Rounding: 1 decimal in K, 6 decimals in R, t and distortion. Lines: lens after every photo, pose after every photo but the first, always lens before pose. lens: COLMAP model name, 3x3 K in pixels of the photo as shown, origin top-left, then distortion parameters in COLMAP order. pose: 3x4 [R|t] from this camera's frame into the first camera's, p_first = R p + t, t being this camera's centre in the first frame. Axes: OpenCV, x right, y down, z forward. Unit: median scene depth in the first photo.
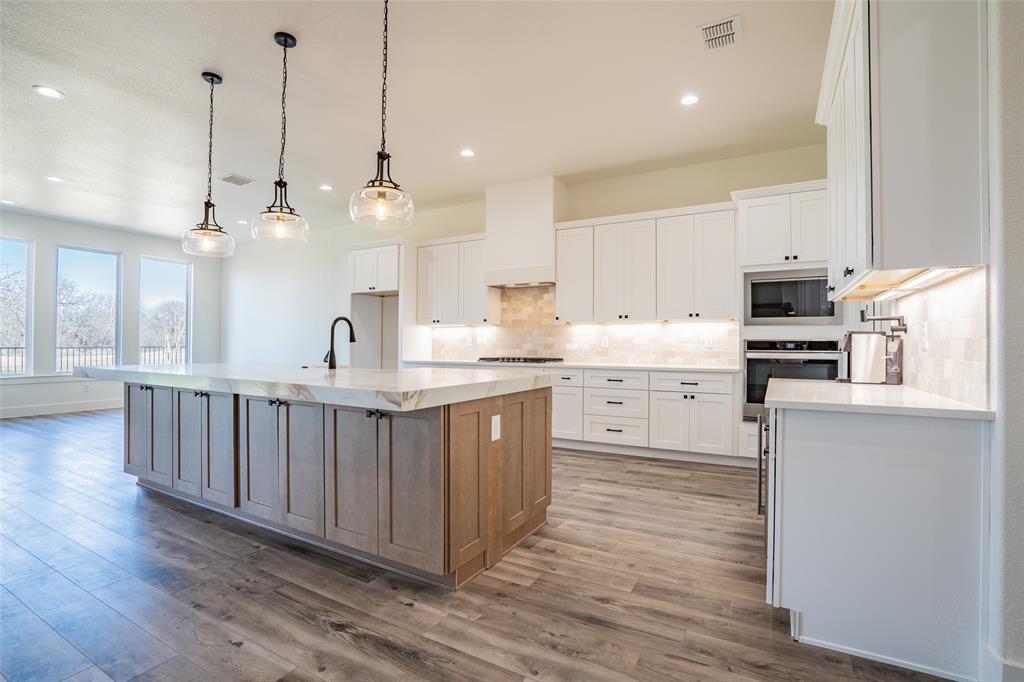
lens RADIAL K [[473.7, 0, 512.0], [0, 473.7, 341.0], [0, 0, 1]] dist [-0.060484, 0.023852]
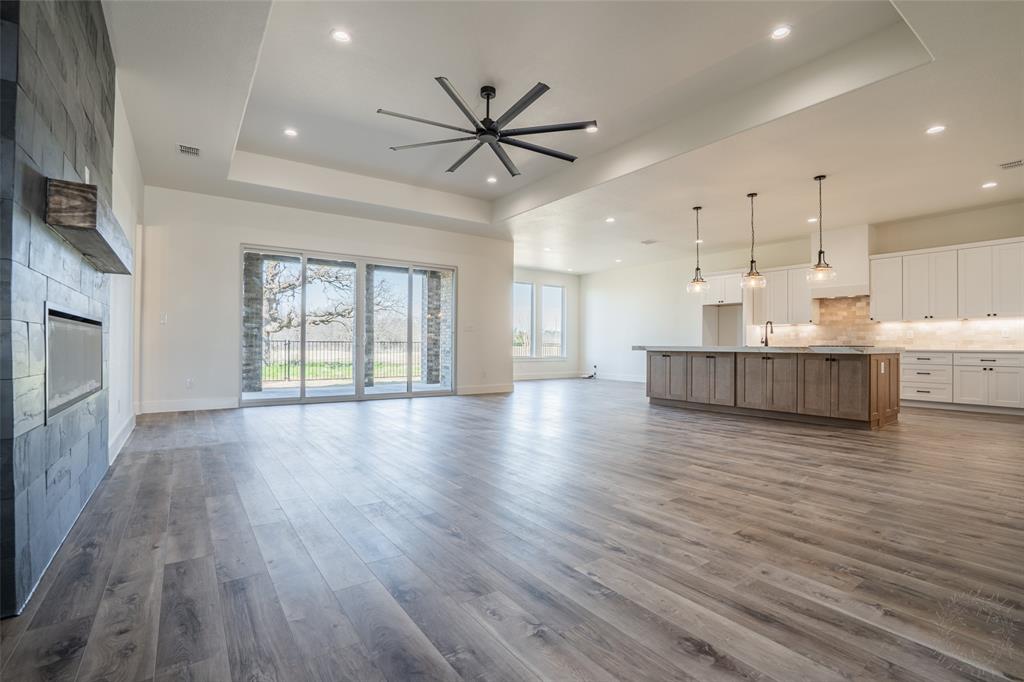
lens RADIAL K [[473.7, 0, 512.0], [0, 473.7, 341.0], [0, 0, 1]] dist [-0.060484, 0.023852]
pose [[0.906158, -0.005056, -0.422910, -0.321249], [0.003977, 0.999986, -0.003433, 0.022277], [0.422922, 0.001429, 0.906165, -0.805662]]
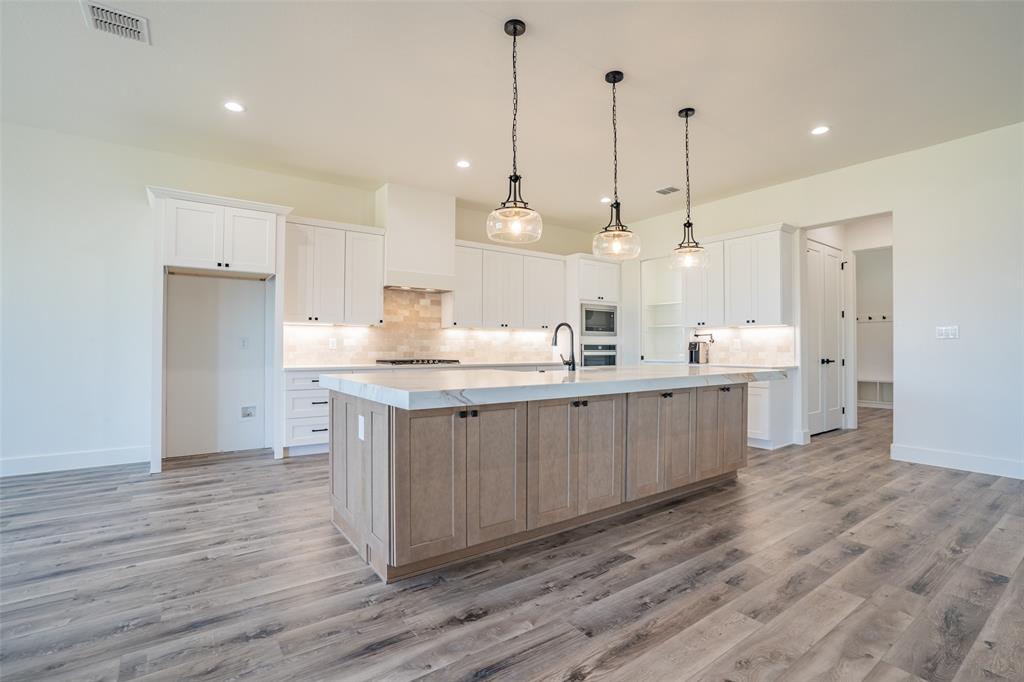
lens RADIAL K [[473.7, 0, 512.0], [0, 473.7, 341.0], [0, 0, 1]] dist [-0.060484, 0.023852]
pose [[0.419644, 0.007303, 0.907659, -0.875364], [-0.008525, 0.999955, -0.004105, -0.003135], [-0.907649, -0.006016, 0.419688, 0.402339]]
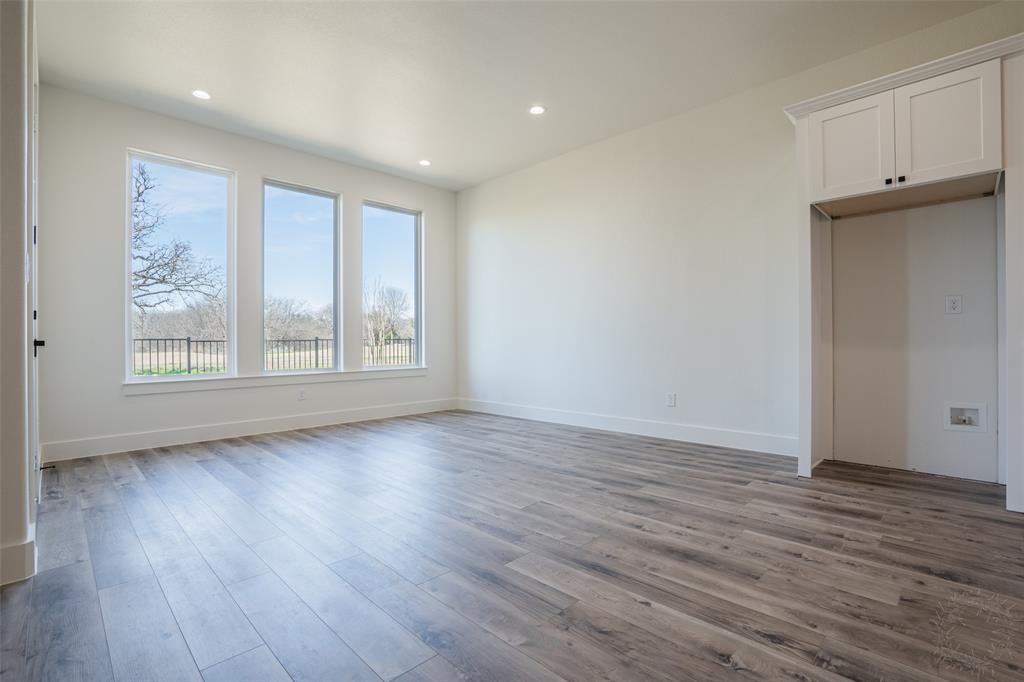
lens RADIAL K [[473.7, 0, 512.0], [0, 473.7, 341.0], [0, 0, 1]] dist [-0.060484, 0.023852]
pose [[0.964631, -0.015916, -0.263122, -0.634376], [0.018315, 0.999810, 0.006668, 0.033763], [0.262965, -0.011251, 0.964740, 0.591004]]
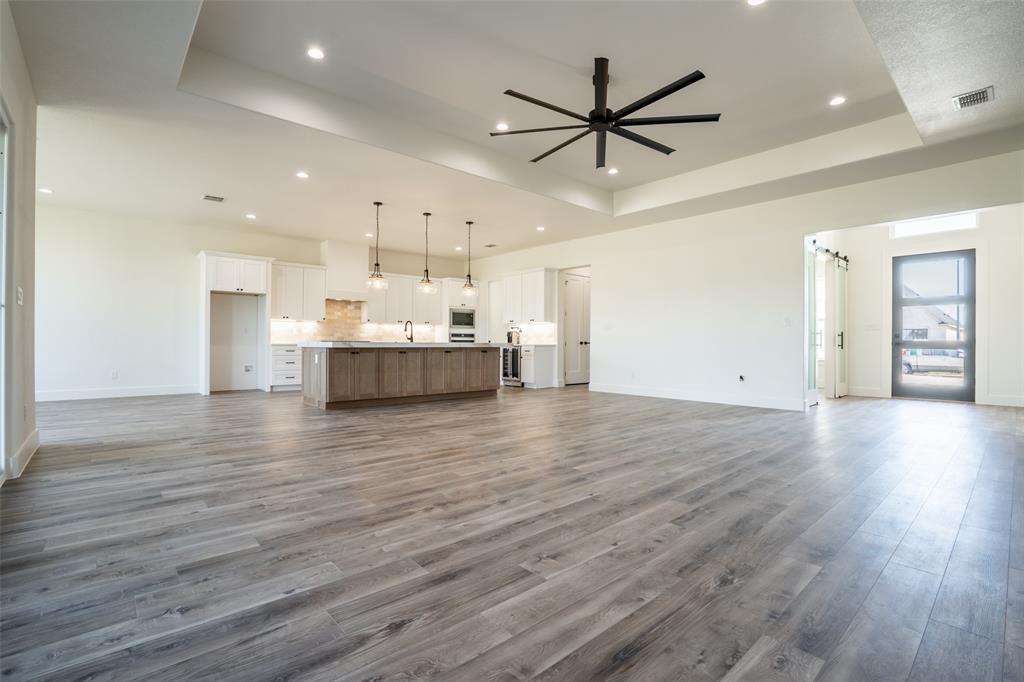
lens RADIAL K [[473.7, 0, 512.0], [0, 473.7, 341.0], [0, 0, 1]] dist [-0.060484, 0.023852]
pose [[0.319451, -0.000389, 0.947603, -1.544170], [-0.011791, 0.999921, 0.004385, 0.021142], [-0.947529, -0.012574, 0.319421, -0.170907]]
